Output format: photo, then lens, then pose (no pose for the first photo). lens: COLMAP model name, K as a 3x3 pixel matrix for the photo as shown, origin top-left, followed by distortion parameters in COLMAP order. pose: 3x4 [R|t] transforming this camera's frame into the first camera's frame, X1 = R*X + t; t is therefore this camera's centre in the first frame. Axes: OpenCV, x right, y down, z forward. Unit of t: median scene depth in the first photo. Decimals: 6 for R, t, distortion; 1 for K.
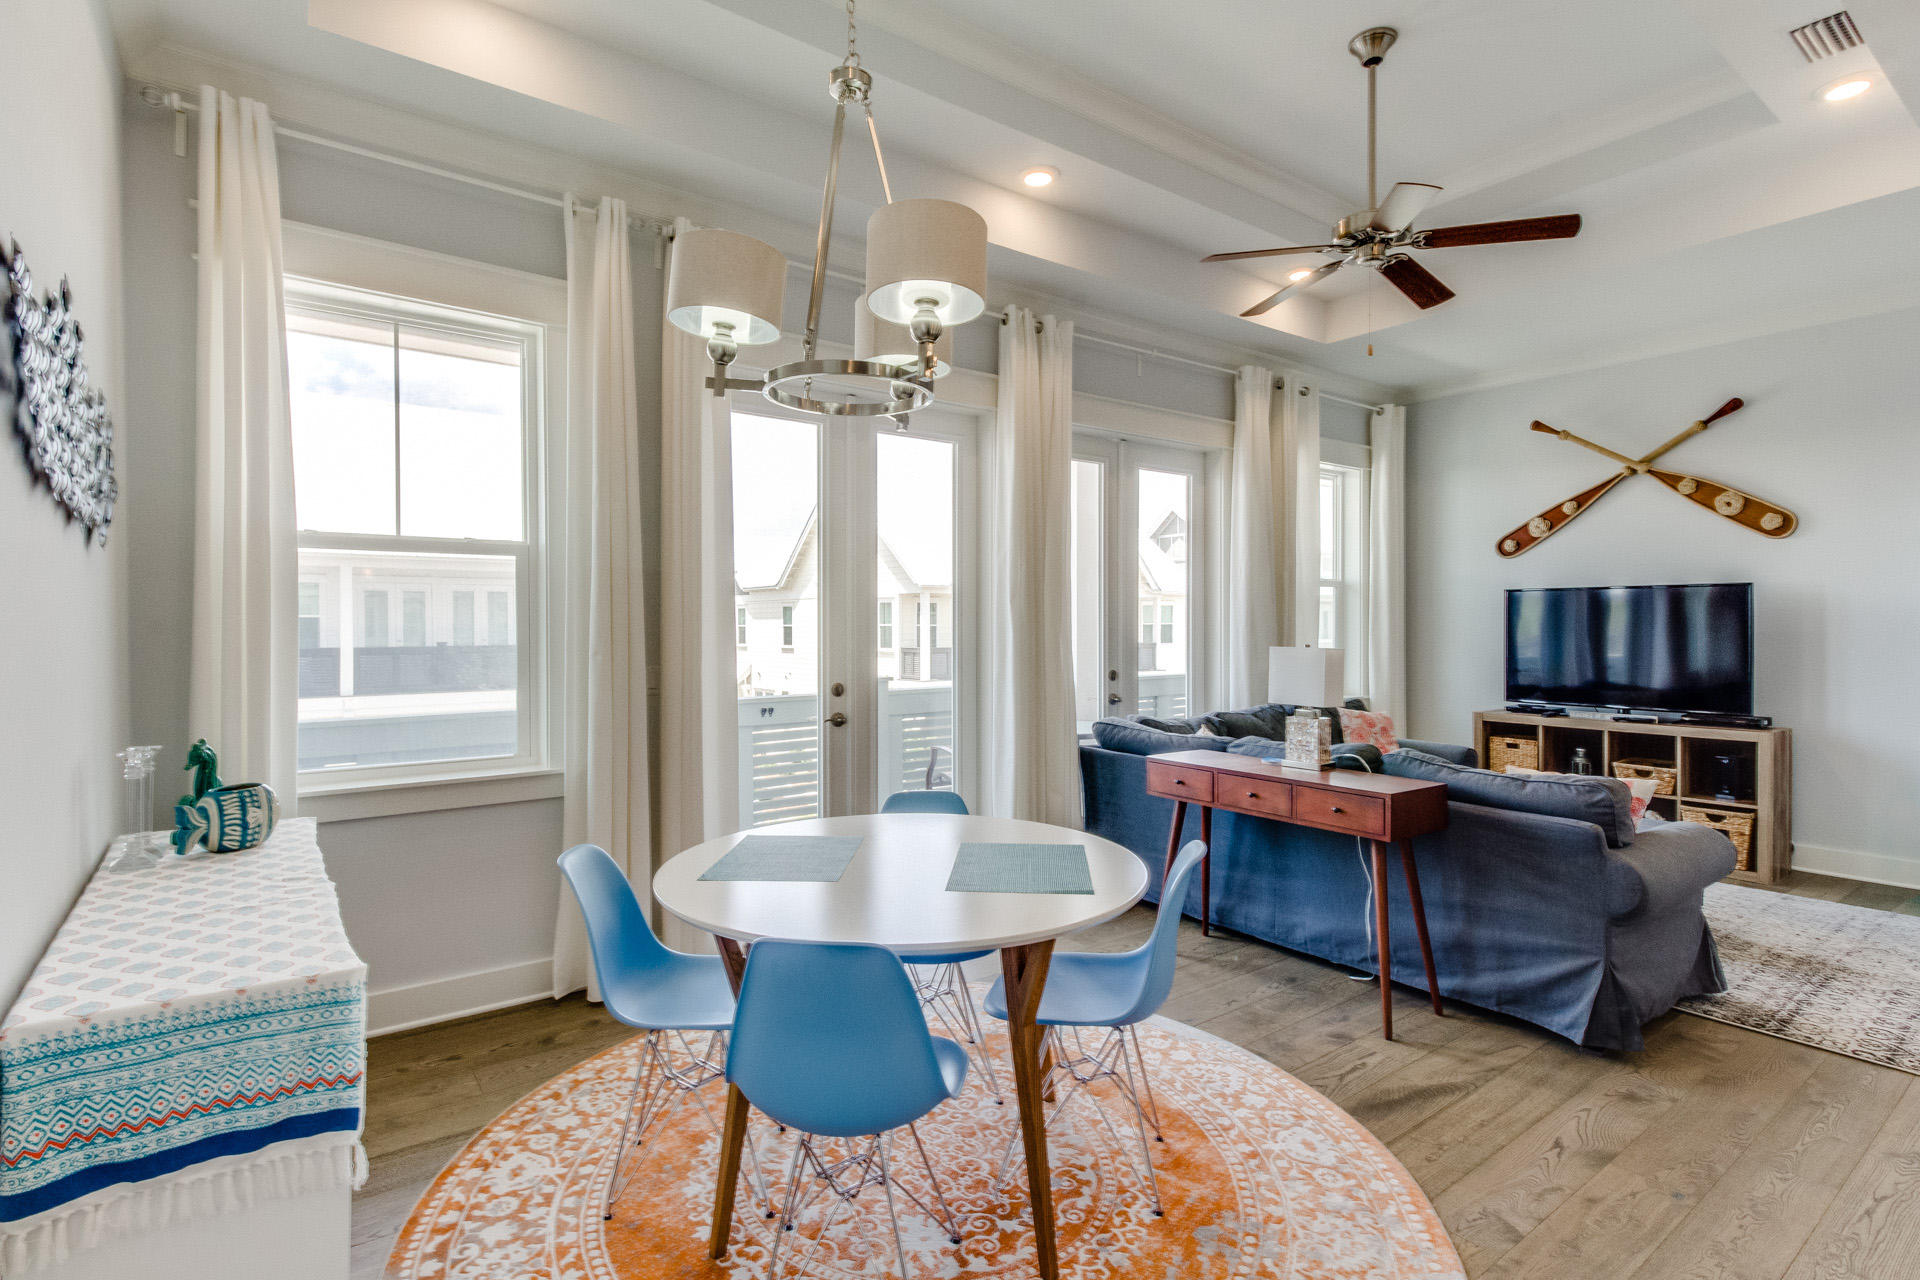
lens RADIAL K [[934.0, 0, 960.0], [0, 934.0, 640.0], [0, 0, 1]] dist [-0.000189, -0.000456]
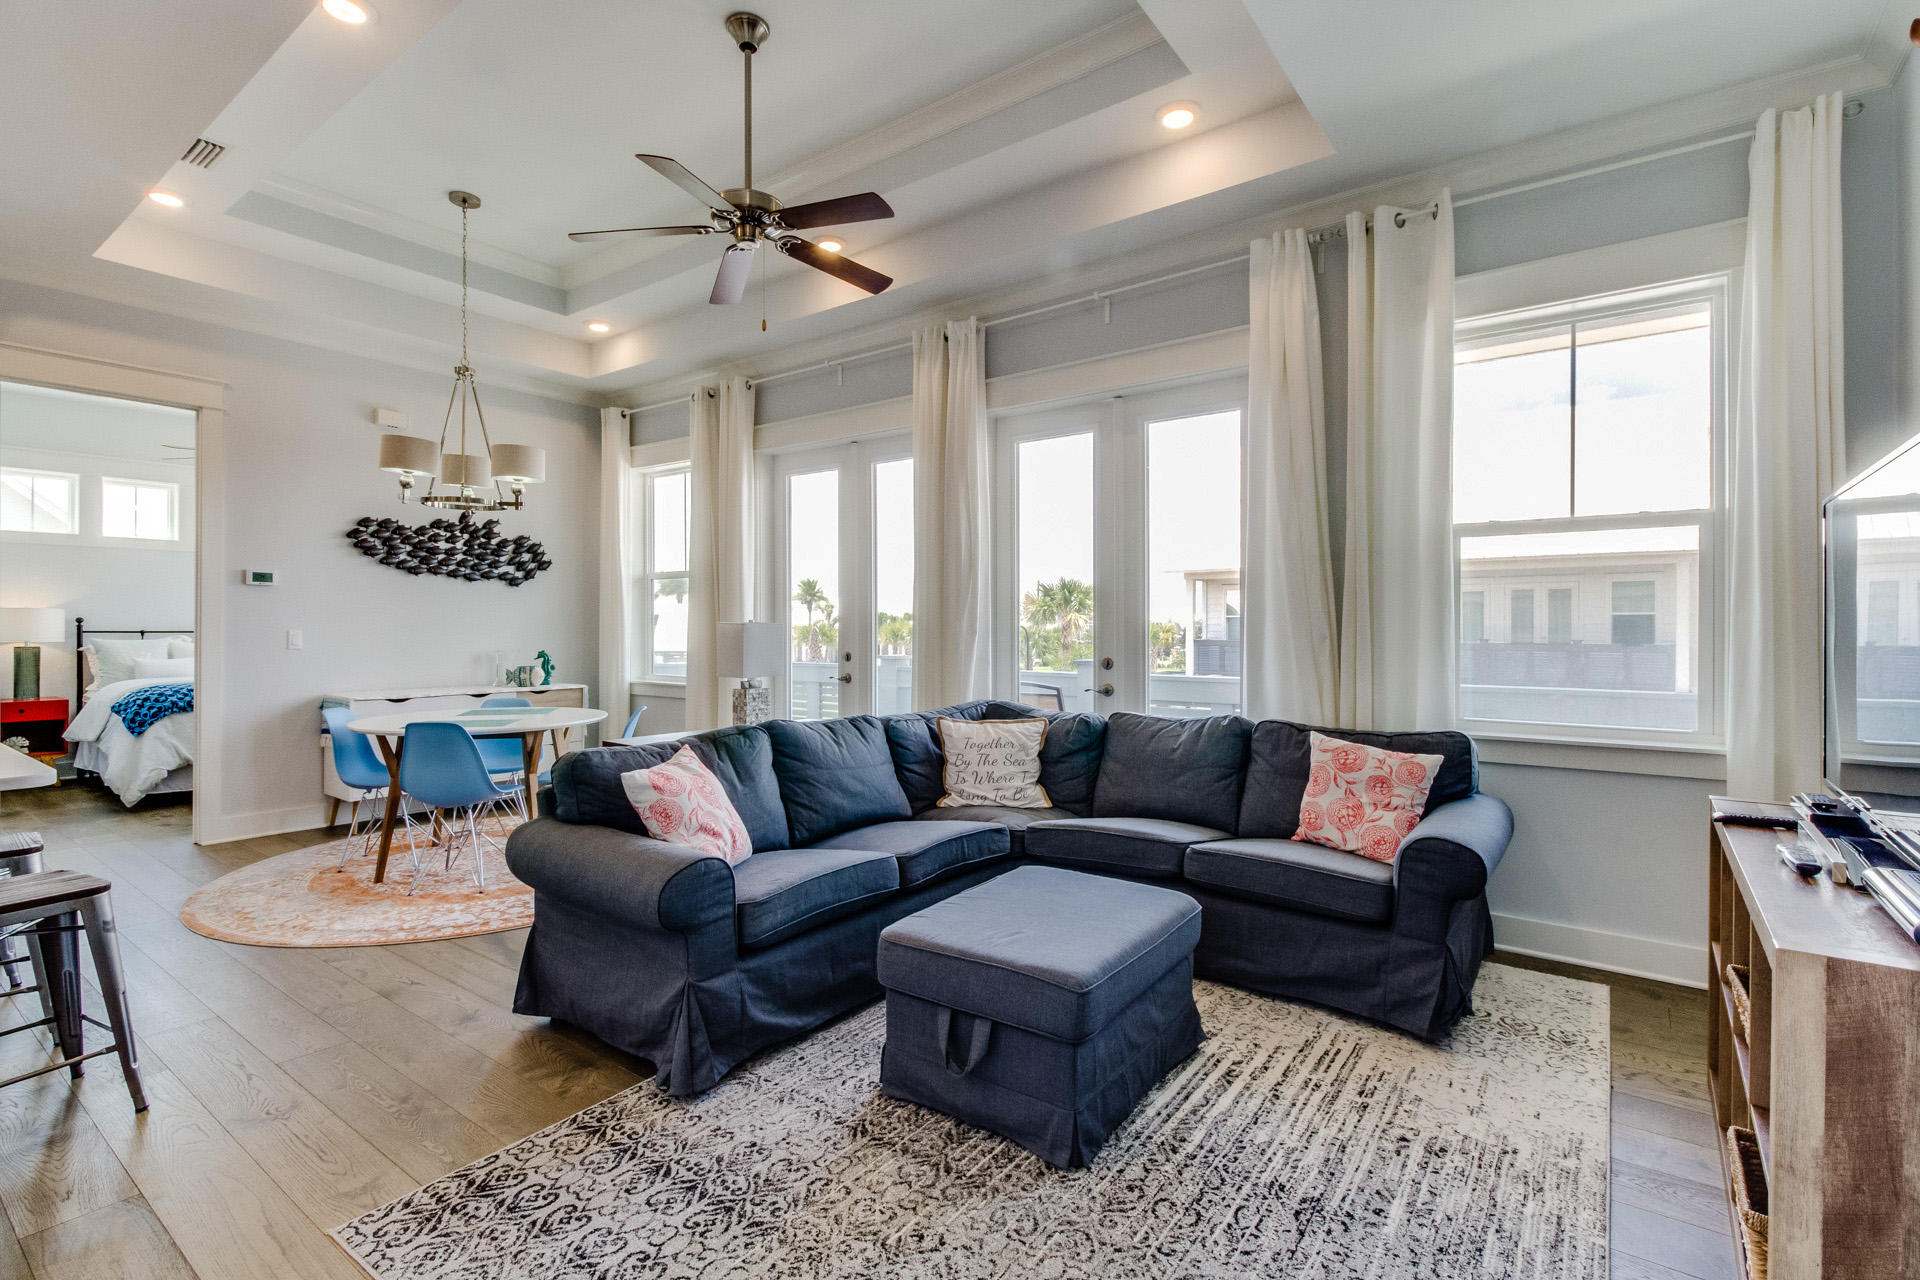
lens RADIAL K [[894.0, 0, 960.0], [0, 894.0, 640.0], [0, 0, 1]] dist [0.001779, 0.000146]
pose [[0.284705, 0.011405, -0.958547, 0.162235], [-0.011524, 0.999898, 0.008475, 0.002164], [0.958546, 0.008634, 0.284807, 0.107253]]
